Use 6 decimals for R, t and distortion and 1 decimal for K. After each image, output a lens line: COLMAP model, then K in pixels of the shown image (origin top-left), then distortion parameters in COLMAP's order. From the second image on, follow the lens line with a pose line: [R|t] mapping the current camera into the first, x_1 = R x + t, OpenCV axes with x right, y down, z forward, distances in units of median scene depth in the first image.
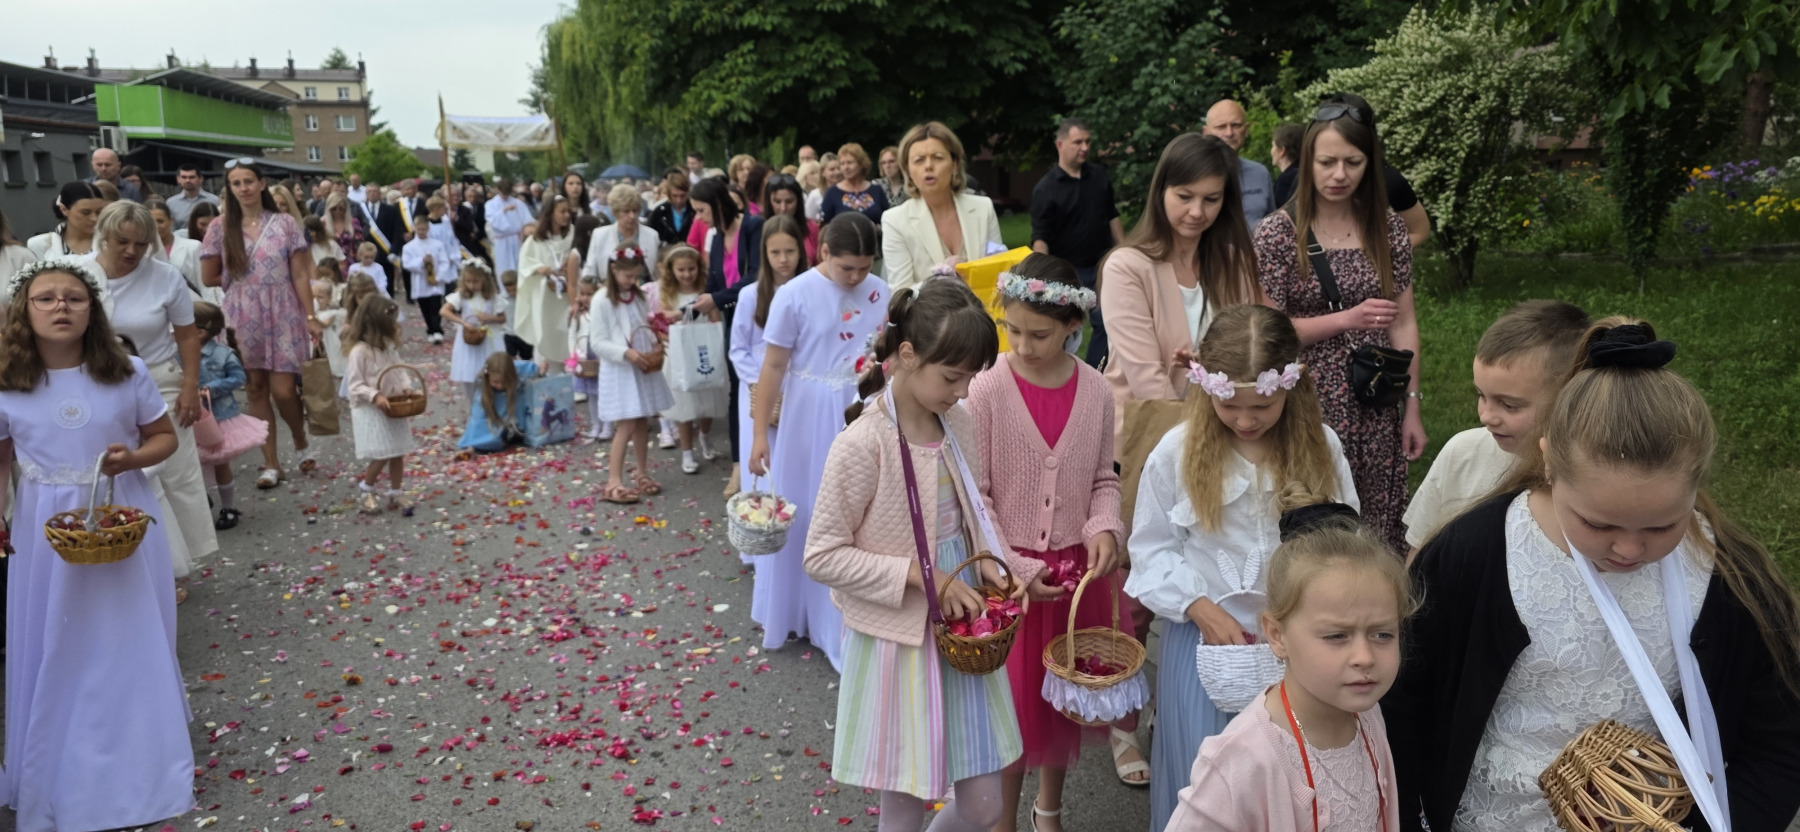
lens RADIAL K [[1224.3, 0, 901.8], [0, 1224.3, 394.8], [0, 0, 1]] dist [0.061655, -0.048046]
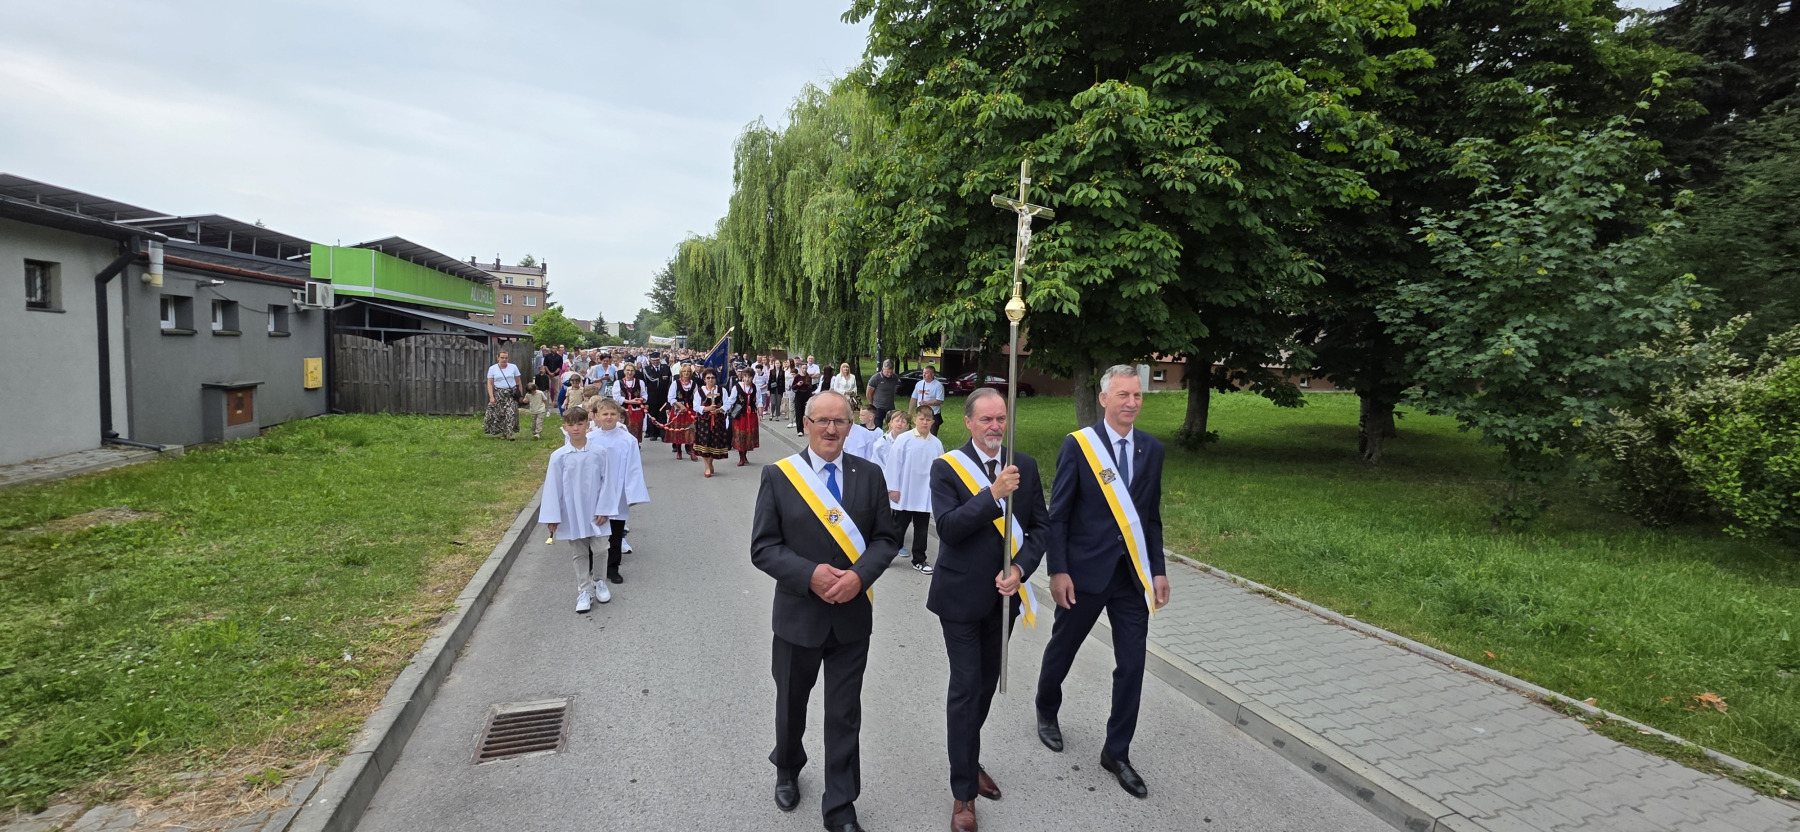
lens RADIAL K [[712.6, 0, 902.5], [0, 712.6, 420.8], [0, 0, 1]] dist [-0.003060, 0.000211]
pose [[0.995390, 0.057952, 0.076426, -0.263339], [-0.051348, 0.994995, -0.085718, -0.104221], [-0.081011, 0.081399, 0.993384, 0.534660]]
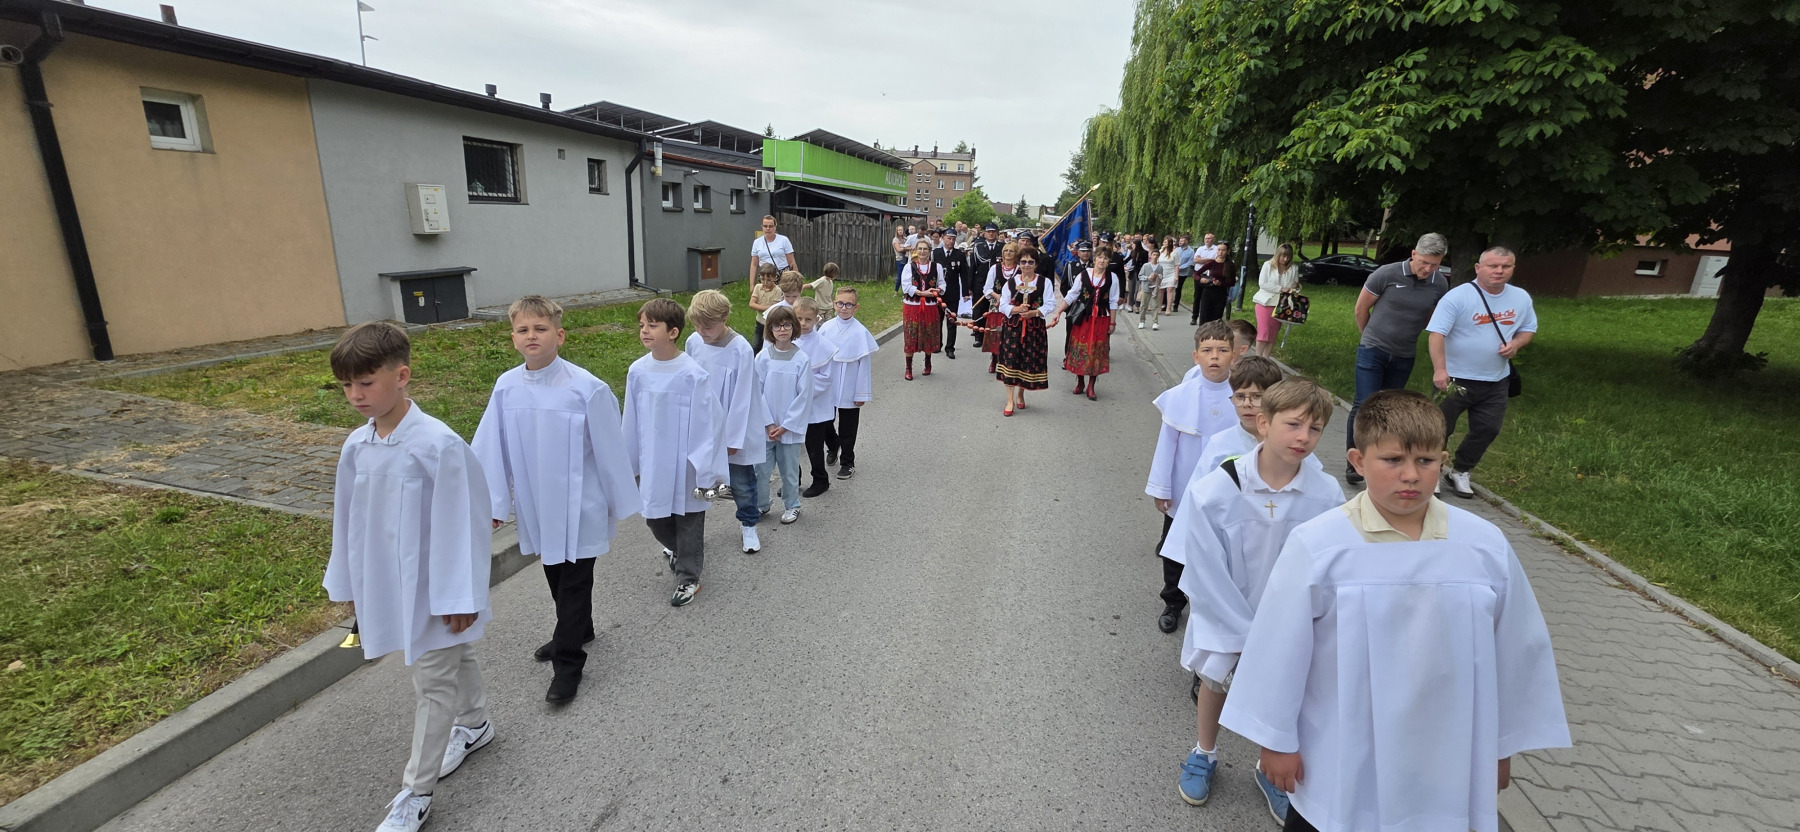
lens RADIAL K [[712.6, 0, 910.1], [0, 712.6, 425.8], [0, 0, 1]] dist [-0.003060, 0.000211]
pose [[0.881563, 0.191886, -0.431309, -0.160716], [-0.148703, 0.980023, 0.132066, -0.099745], [0.448034, -0.052288, 0.892486, 0.527746]]
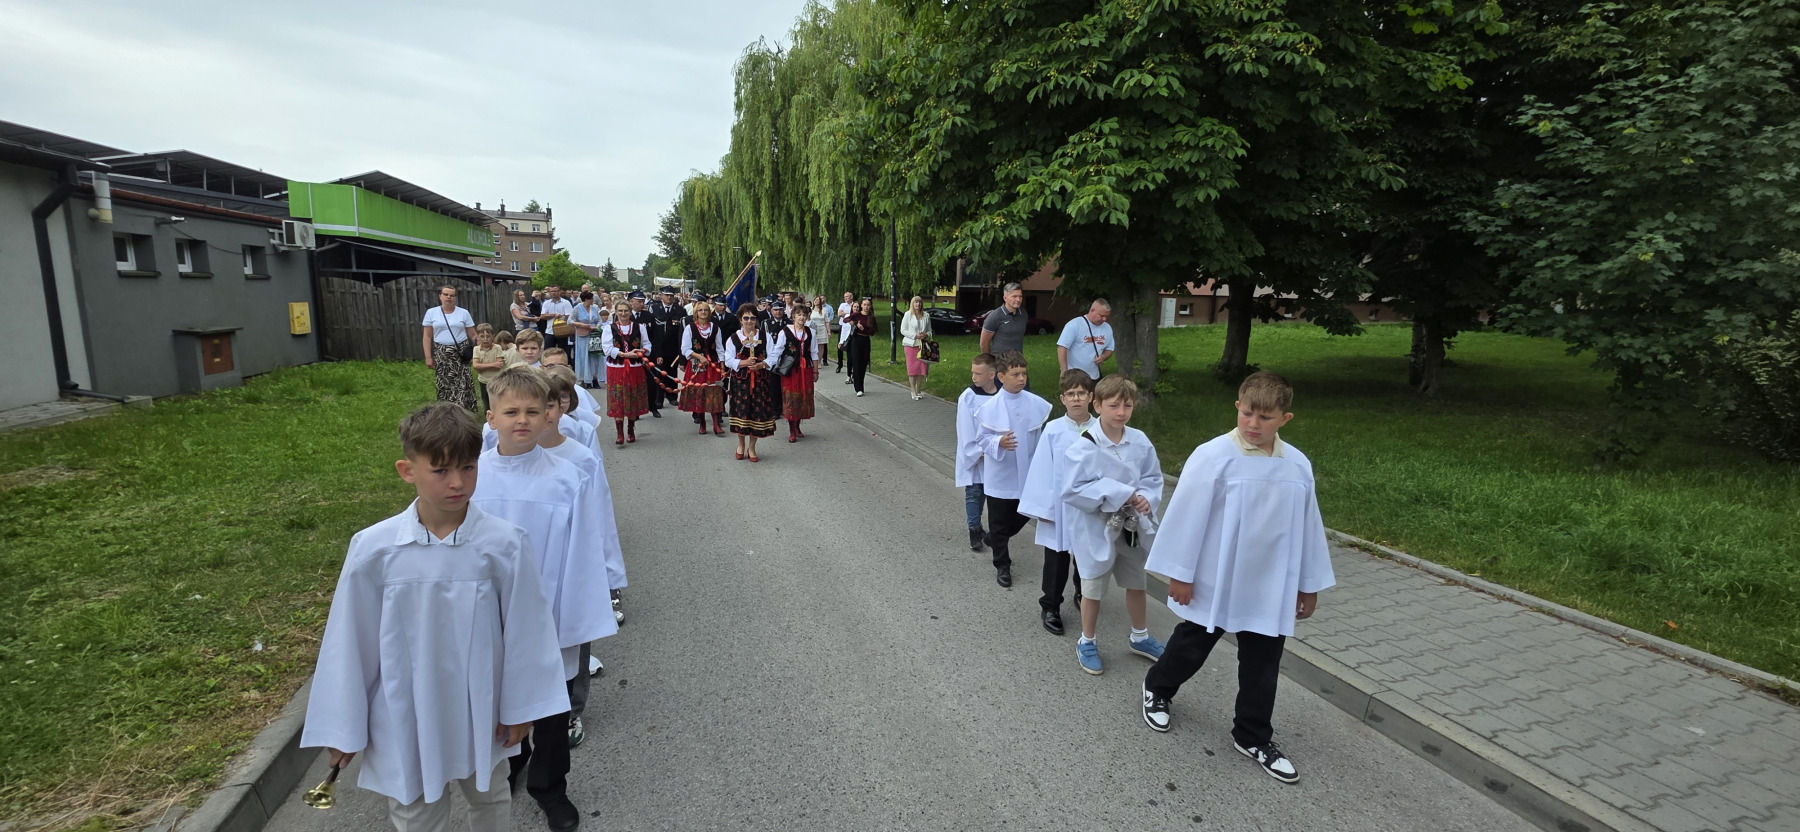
lens RADIAL K [[712.6, 0, 897.7], [0, 712.6, 418.0], [0, 0, 1]] dist [-0.003060, 0.000211]
pose [[0.997847, 0.036632, 0.054408, -0.264357], [-0.036232, 0.999309, -0.008330, -0.103046], [-0.054676, 0.006341, 0.998484, 0.589399]]
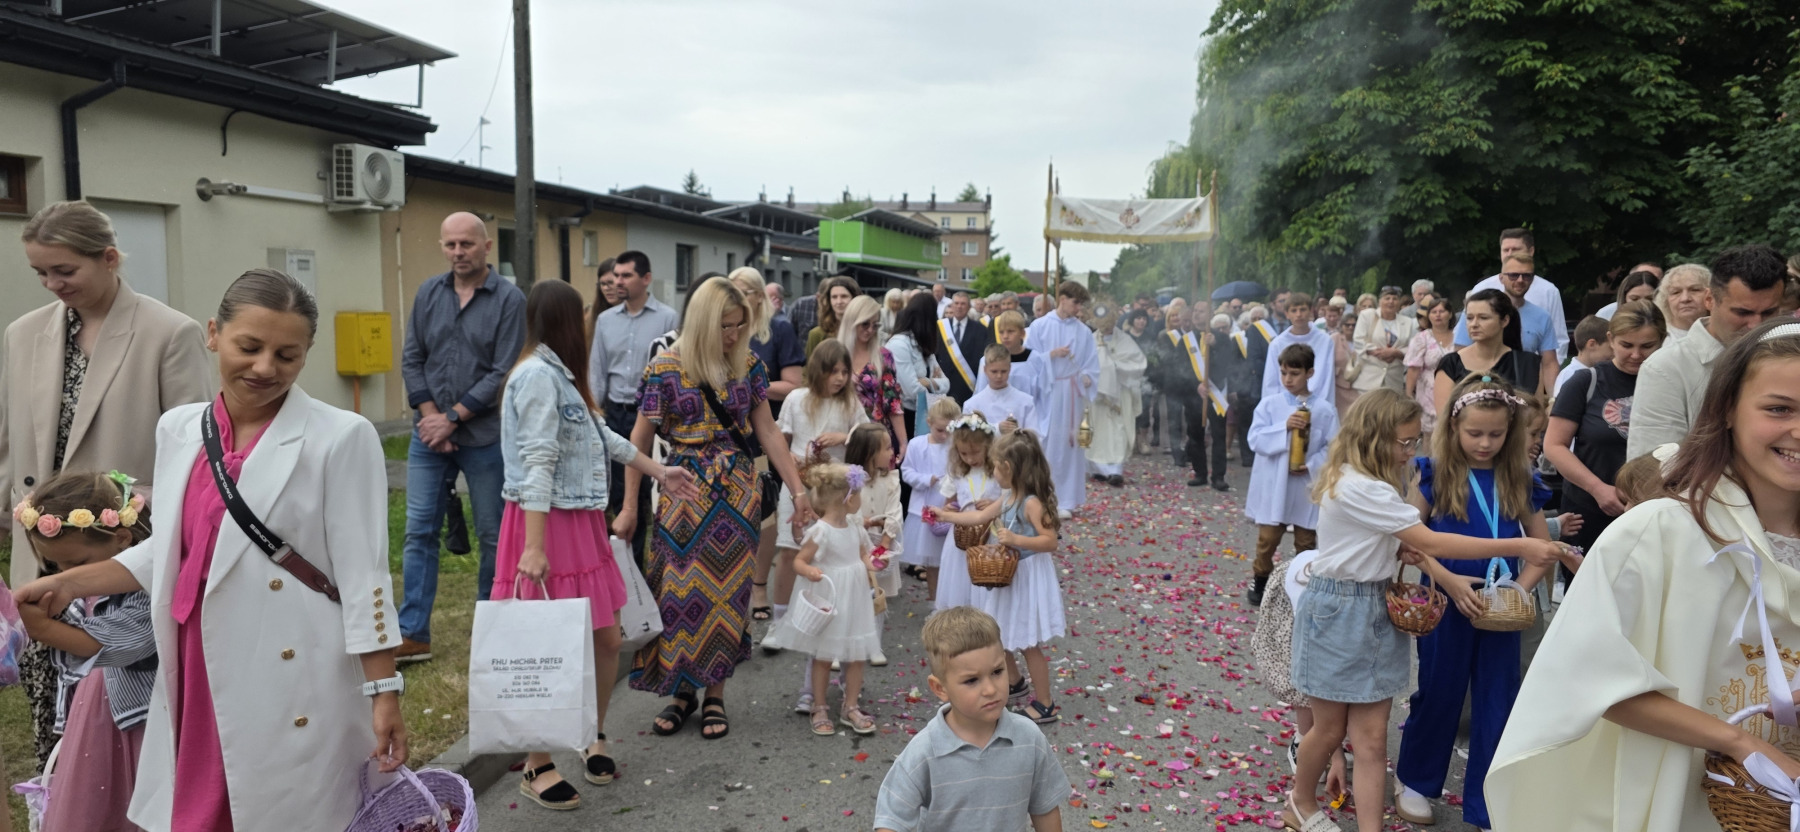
lens RADIAL K [[1224.3, 0, 899.5], [0, 1224.3, 424.3], [0, 0, 1]] dist [0.061655, -0.048046]
pose [[0.894079, 0.078369, -0.441000, 0.019855], [-0.111232, 0.992580, -0.049122, 0.026322], [0.433878, 0.092972, 0.896162, -0.146711]]
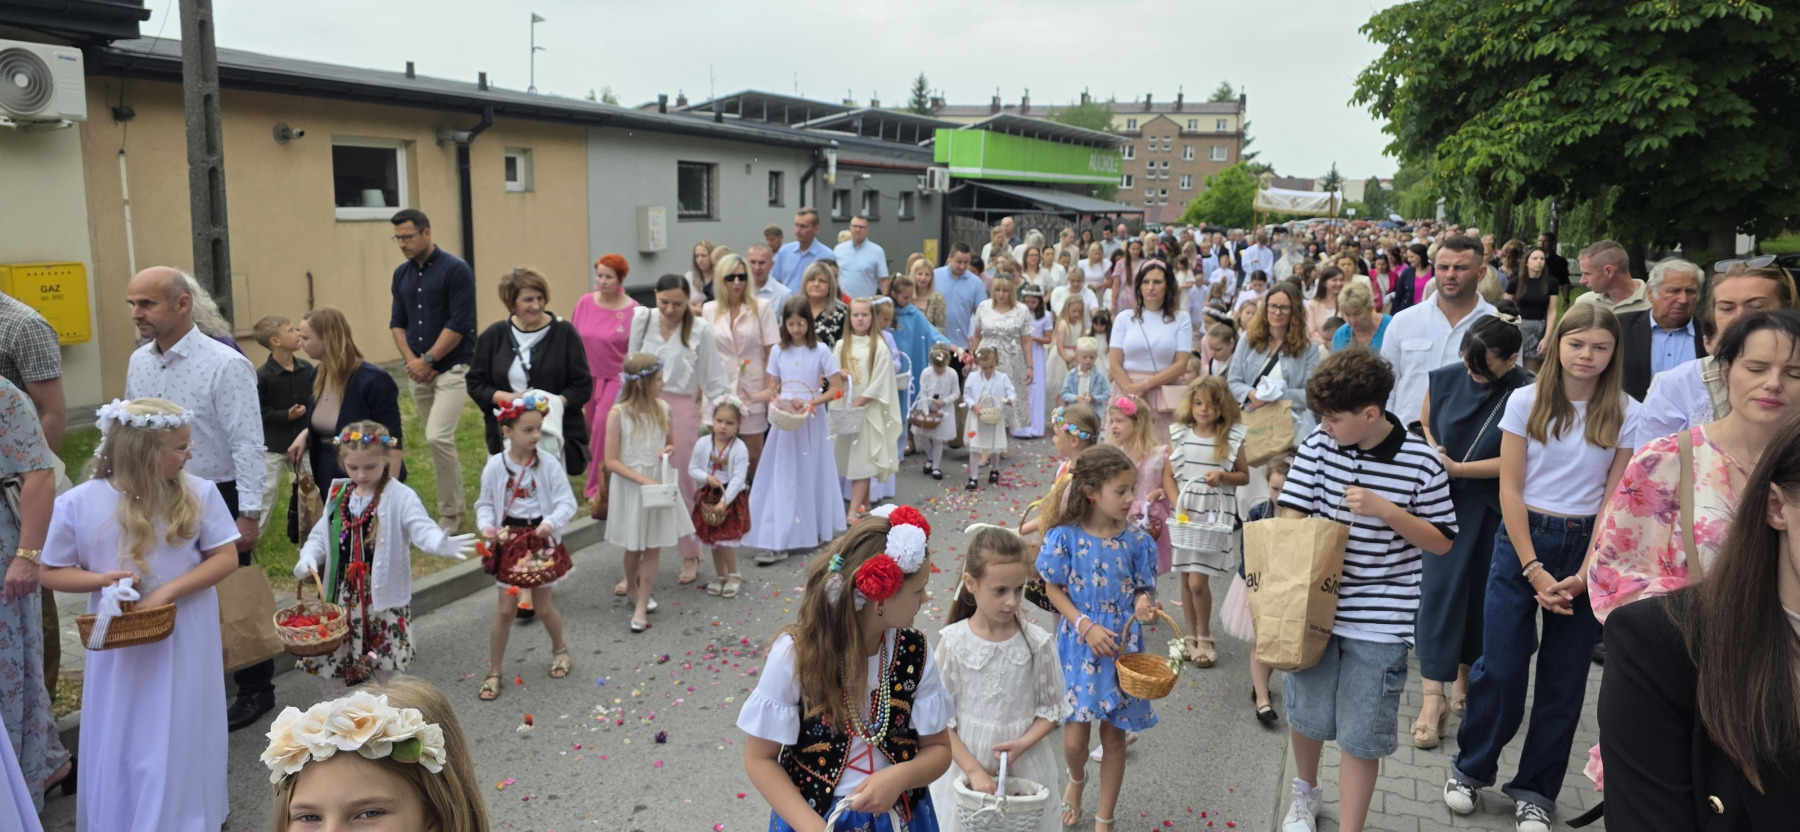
lens RADIAL K [[1224.3, 0, 908.0], [0, 1224.3, 403.7], [0, 0, 1]] dist [0.061655, -0.048046]
pose [[0.780267, 0.140235, -0.609523, 0.062770], [-0.148479, 0.988212, 0.037288, -0.060970], [0.607567, 0.061407, 0.791891, 0.179497]]
